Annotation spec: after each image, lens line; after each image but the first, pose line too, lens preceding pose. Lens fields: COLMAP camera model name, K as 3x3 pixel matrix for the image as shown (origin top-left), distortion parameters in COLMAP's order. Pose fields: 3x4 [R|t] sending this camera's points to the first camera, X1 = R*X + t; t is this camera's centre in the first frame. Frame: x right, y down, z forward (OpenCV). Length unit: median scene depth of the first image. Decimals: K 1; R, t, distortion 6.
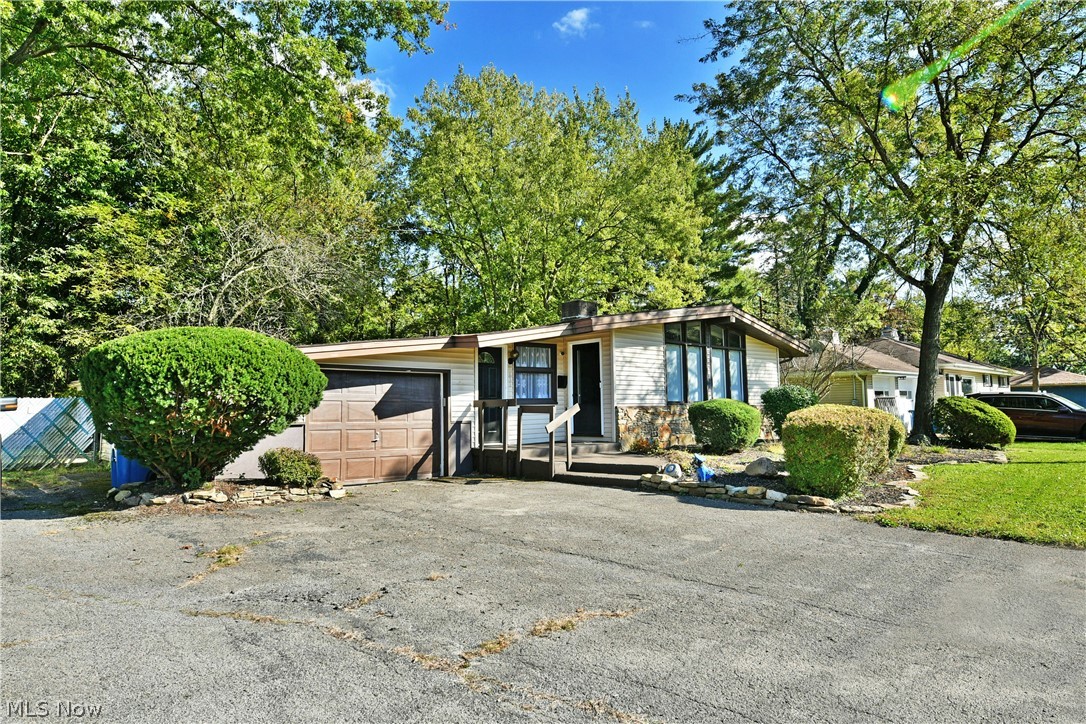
lens RADIAL K [[655.7, 0, 543.0], [0, 655.7, 362.0], [0, 0, 1]] dist [-0.000655, -0.000483]
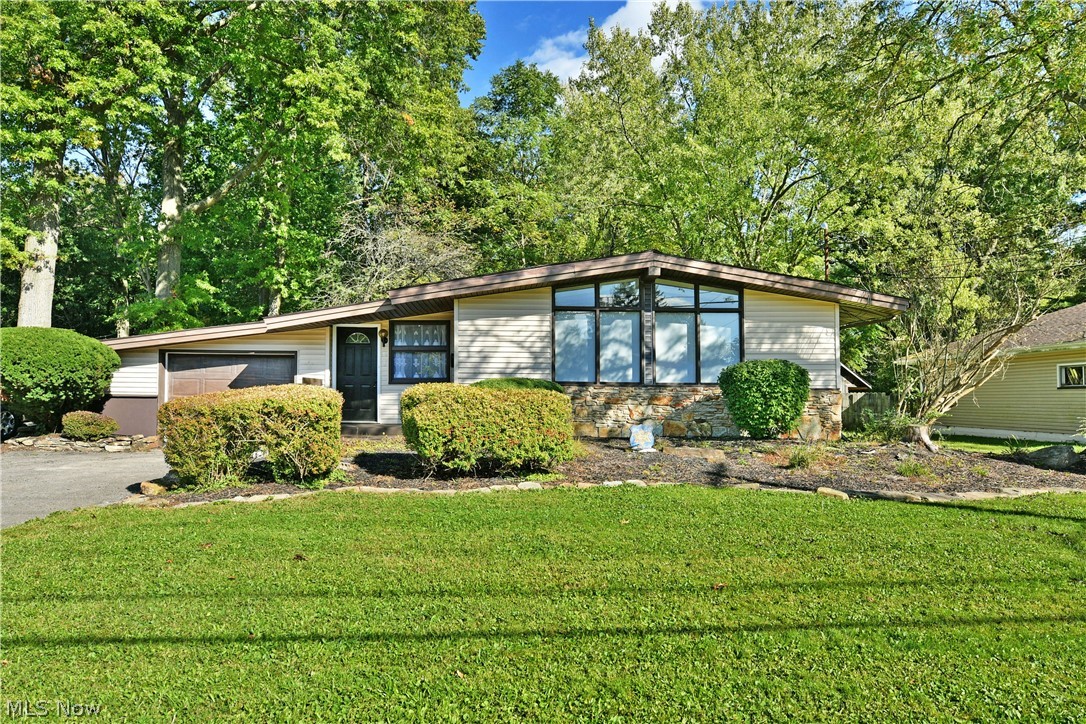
lens RADIAL K [[675.6, 0, 540.0], [0, 675.6, 376.3], [0, 0, 1]] dist [-0.001356, -0.002649]
pose [[0.744523, -0.008953, -0.667536, 0.774965], [0.032420, 0.999215, 0.022757, 0.035606], [0.666809, -0.038585, 0.744229, 0.369779]]
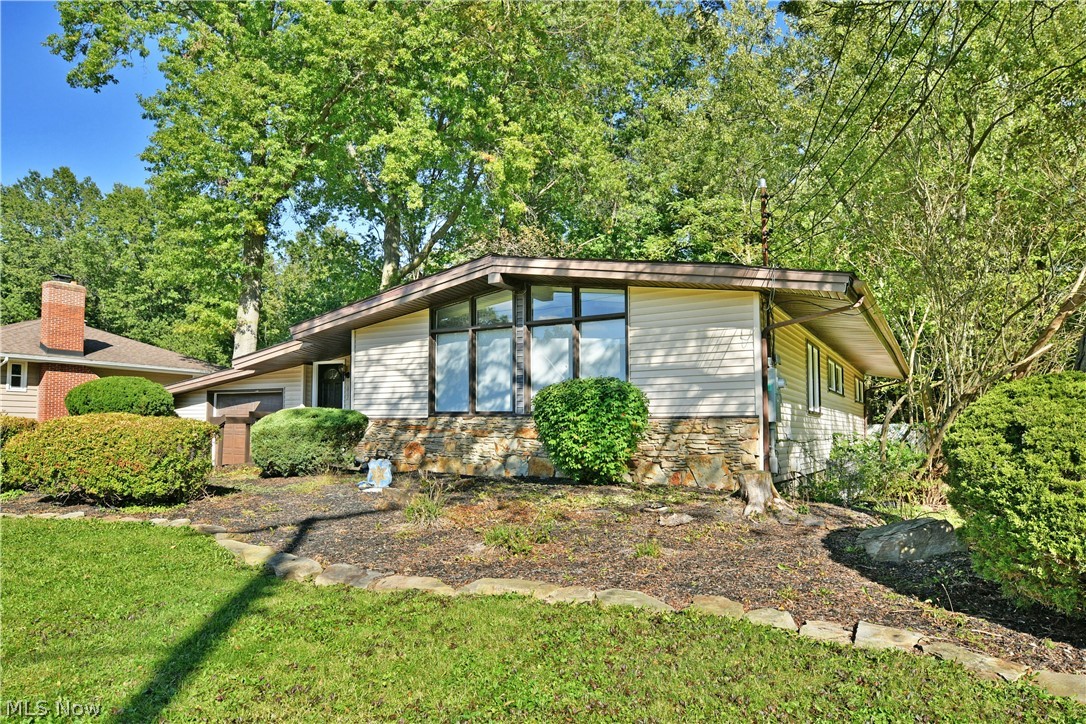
lens RADIAL K [[675.6, 0, 540.0], [0, 675.6, 376.3], [0, 0, 1]] dist [-0.001356, -0.002649]
pose [[0.278057, -0.070316, -0.957988, 1.005265], [0.054136, 0.996879, -0.057458, 0.074428], [0.959038, -0.035885, 0.280995, 0.943349]]
